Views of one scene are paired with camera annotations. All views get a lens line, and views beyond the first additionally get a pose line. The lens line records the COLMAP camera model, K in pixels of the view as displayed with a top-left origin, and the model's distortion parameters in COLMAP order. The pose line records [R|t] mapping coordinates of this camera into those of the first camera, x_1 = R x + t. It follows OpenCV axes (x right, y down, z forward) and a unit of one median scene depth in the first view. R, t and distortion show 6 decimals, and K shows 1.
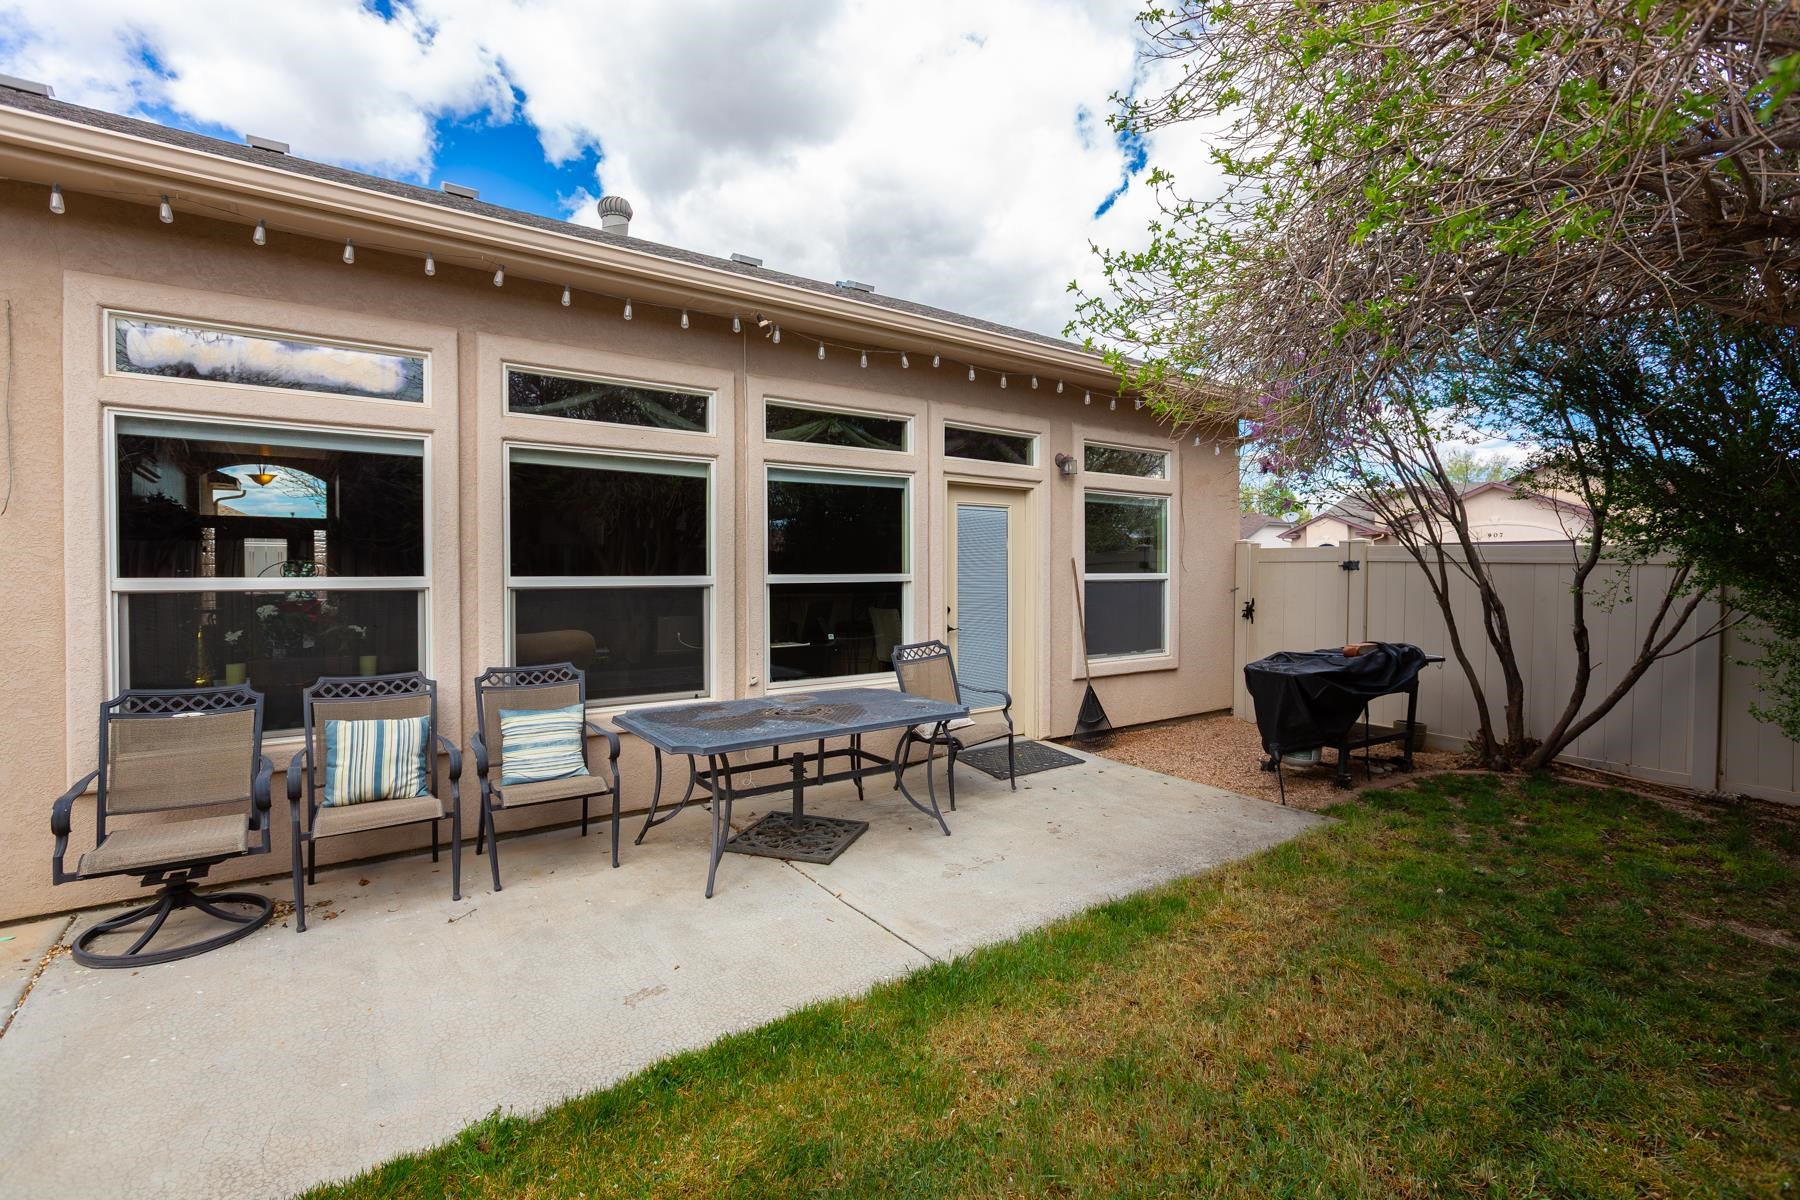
lens RADIAL K [[832.5, 0, 901.2], [0, 832.5, 578.2], [0, 0, 1]] dist [0.001113, -0.000351]
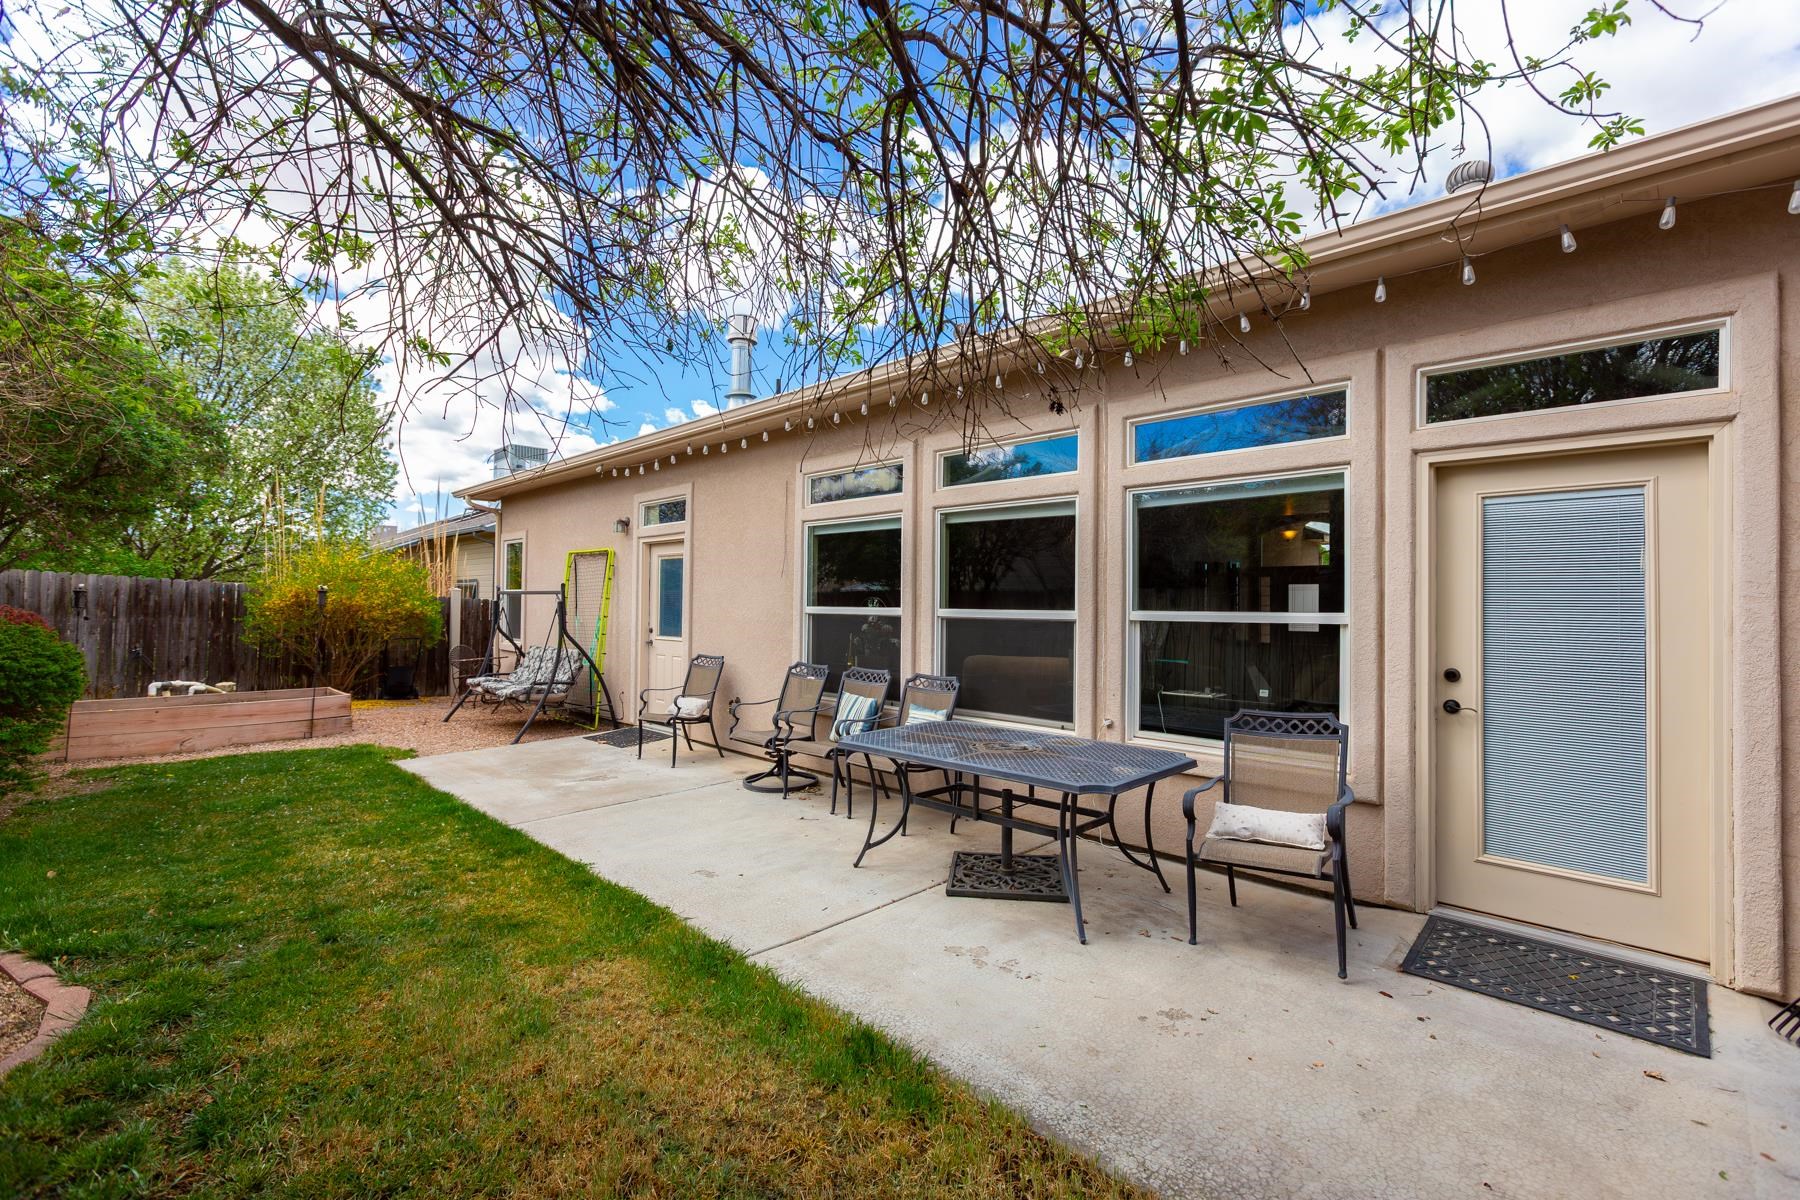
lens RADIAL K [[813.1, 0, 900.0], [0, 813.1, 600.0], [0, 0, 1]] dist [0.001212, -0.000534]
pose [[0.145663, -0.001652, -0.989333, 0.768869], [-0.020730, 0.999774, -0.004721, -0.007717], [0.989117, 0.021196, 0.145596, 0.691874]]
